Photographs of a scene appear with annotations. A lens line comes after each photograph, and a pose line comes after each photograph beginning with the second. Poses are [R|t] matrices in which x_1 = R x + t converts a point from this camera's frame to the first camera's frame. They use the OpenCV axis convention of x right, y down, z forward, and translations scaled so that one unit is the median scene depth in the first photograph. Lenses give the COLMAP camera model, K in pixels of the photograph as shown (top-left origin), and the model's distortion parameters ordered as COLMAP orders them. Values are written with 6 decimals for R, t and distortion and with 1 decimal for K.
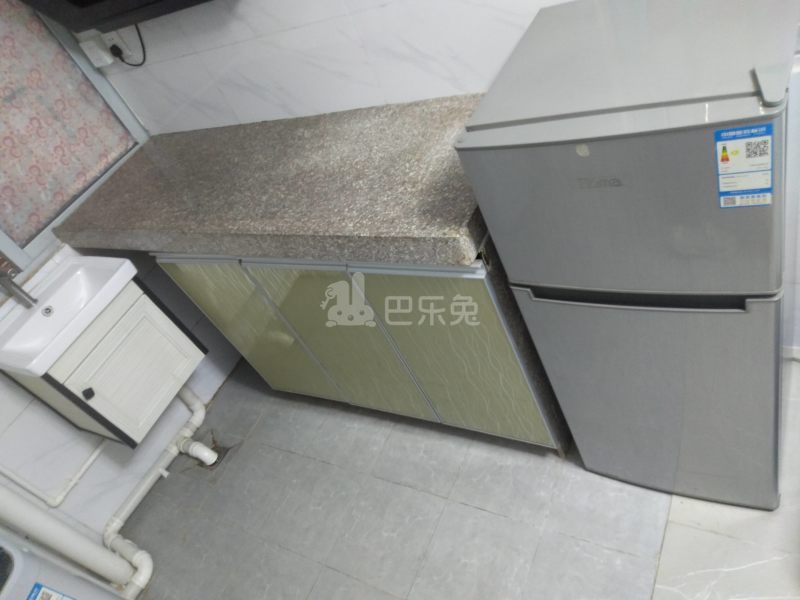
lens RADIAL K [[598.4, 0, 400.0], [0, 598.4, 300.0], [0, 0, 1]] dist [0.070366, -0.126020]
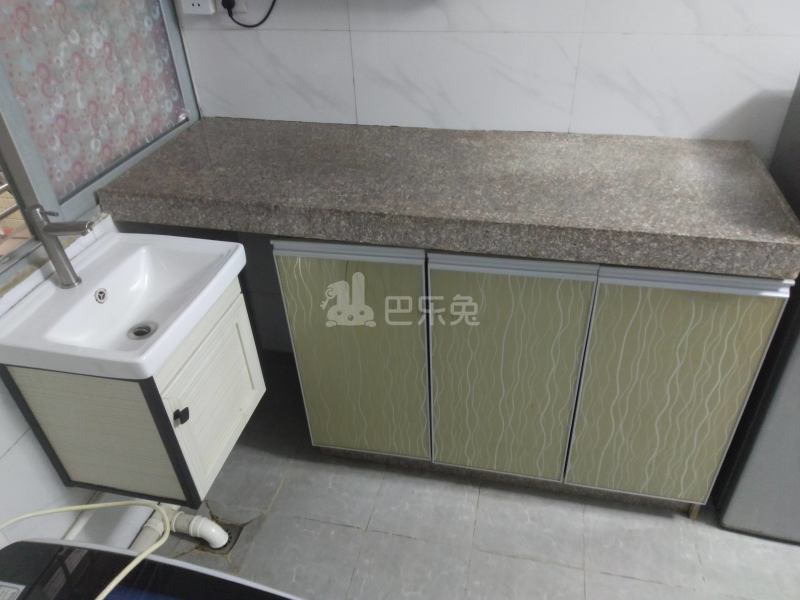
lens RADIAL K [[598.4, 0, 400.0], [0, 598.4, 300.0], [0, 0, 1]] dist [0.070366, -0.126020]
pose [[0.912187, 0.144591, 0.383416, -0.516541], [-0.067913, 0.976082, -0.206522, 0.136326], [-0.404107, 0.162348, 0.900189, 0.236487]]
